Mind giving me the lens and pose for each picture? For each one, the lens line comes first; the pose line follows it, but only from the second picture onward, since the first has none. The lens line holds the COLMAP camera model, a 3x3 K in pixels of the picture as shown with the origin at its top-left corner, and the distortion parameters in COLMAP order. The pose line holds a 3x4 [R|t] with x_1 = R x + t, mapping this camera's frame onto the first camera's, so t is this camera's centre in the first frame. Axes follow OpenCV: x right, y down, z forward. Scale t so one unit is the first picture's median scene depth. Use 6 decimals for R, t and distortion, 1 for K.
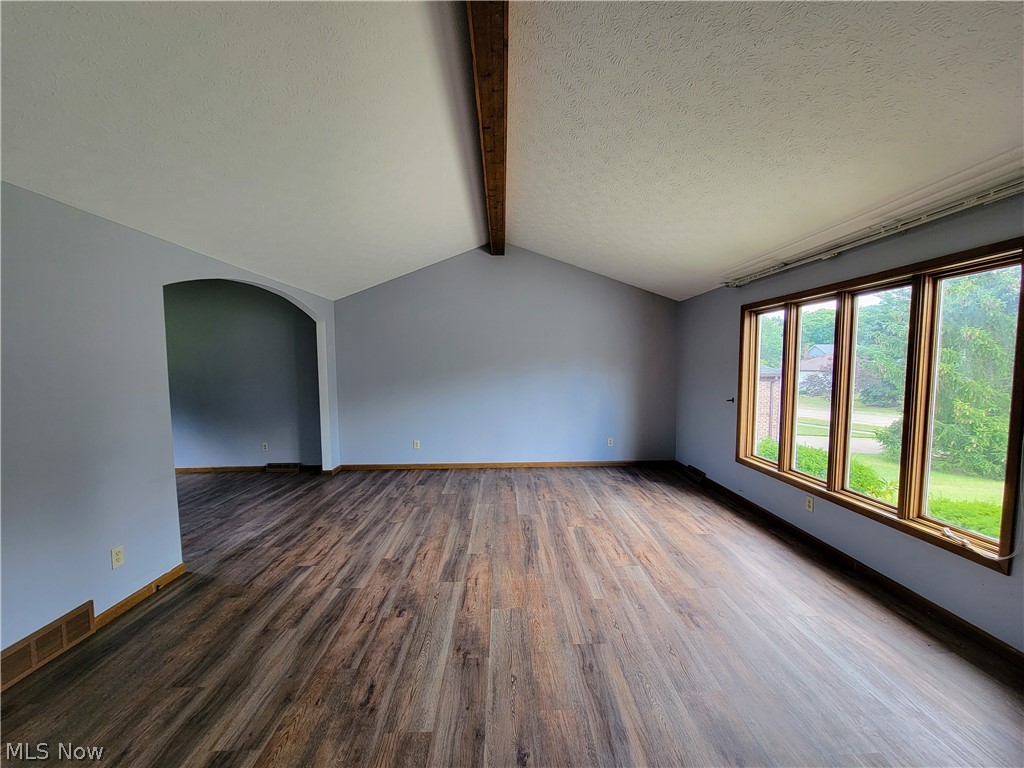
lens RADIAL K [[416.7, 0, 516.6], [0, 416.7, 393.5], [0, 0, 1]] dist [-0.001970, -0.000534]
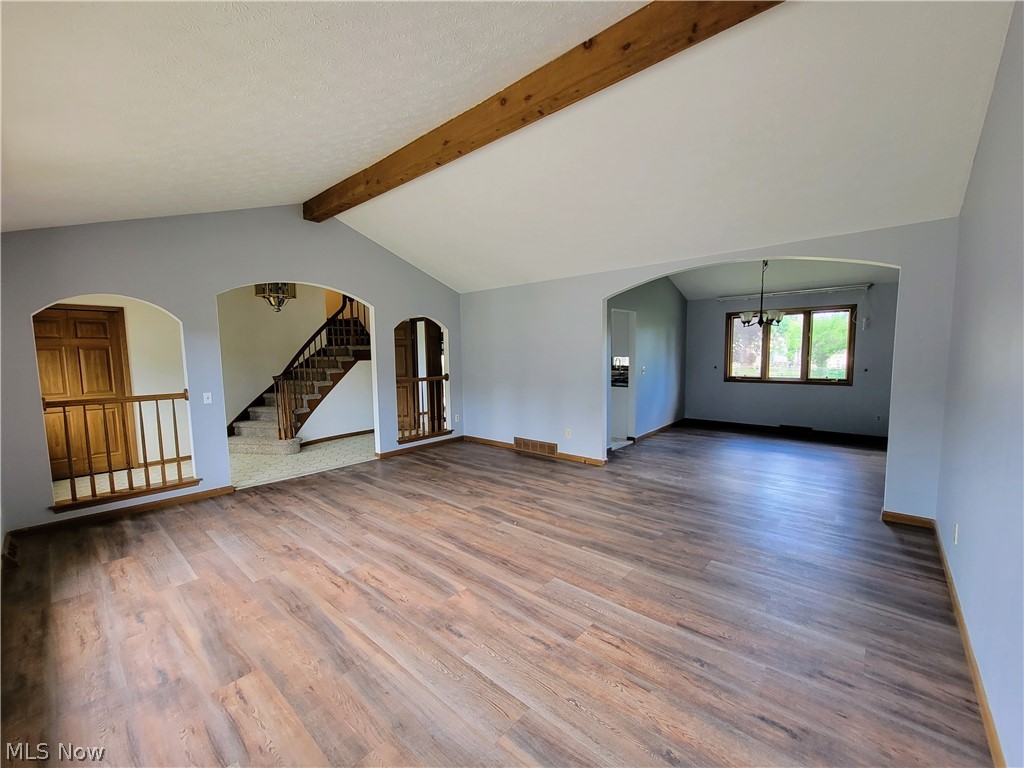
lens RADIAL K [[416.7, 0, 510.8], [0, 416.7, 388.0], [0, 0, 1]] dist [-0.001970, -0.000534]
pose [[-0.688368, 0.081976, -0.720714, 0.610691], [-0.031045, 0.989353, 0.142184, -0.109229], [0.724697, 0.120249, -0.678494, 1.688420]]
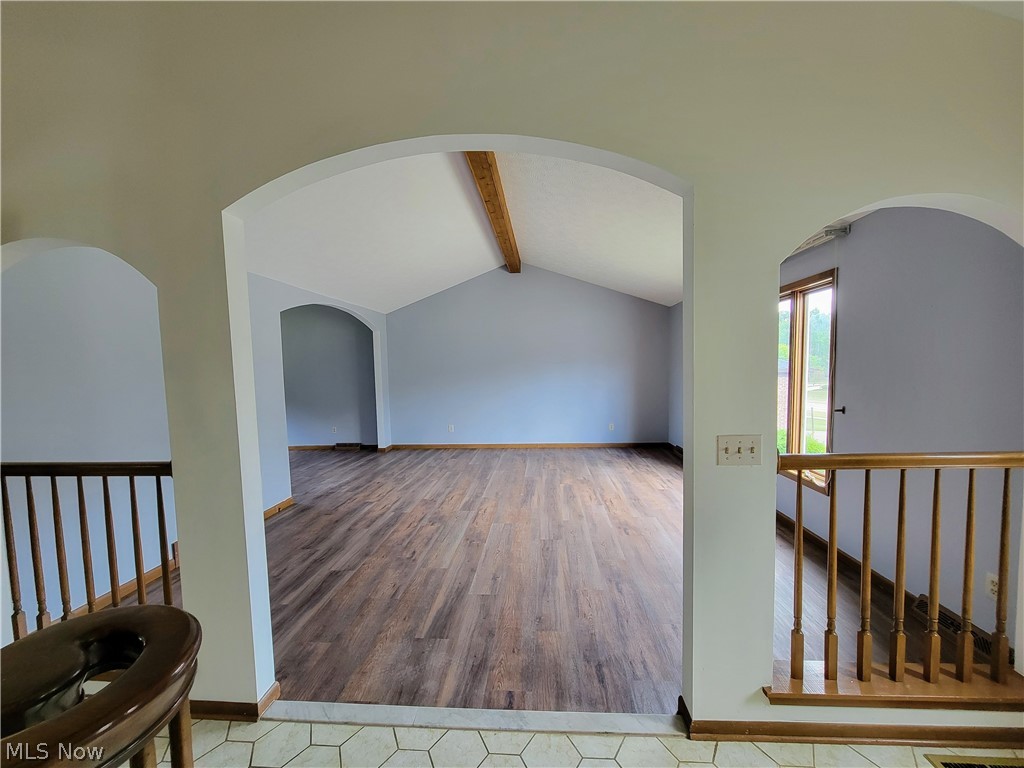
lens RADIAL K [[416.7, 0, 517.4], [0, 416.7, 388.6], [0, 0, 1]] dist [-0.001970, -0.000534]
pose [[0.995051, -0.008449, -0.099006, 0.140051], [0.007128, 0.999881, -0.013688, 0.040956], [0.099110, 0.012915, 0.994993, -0.374969]]
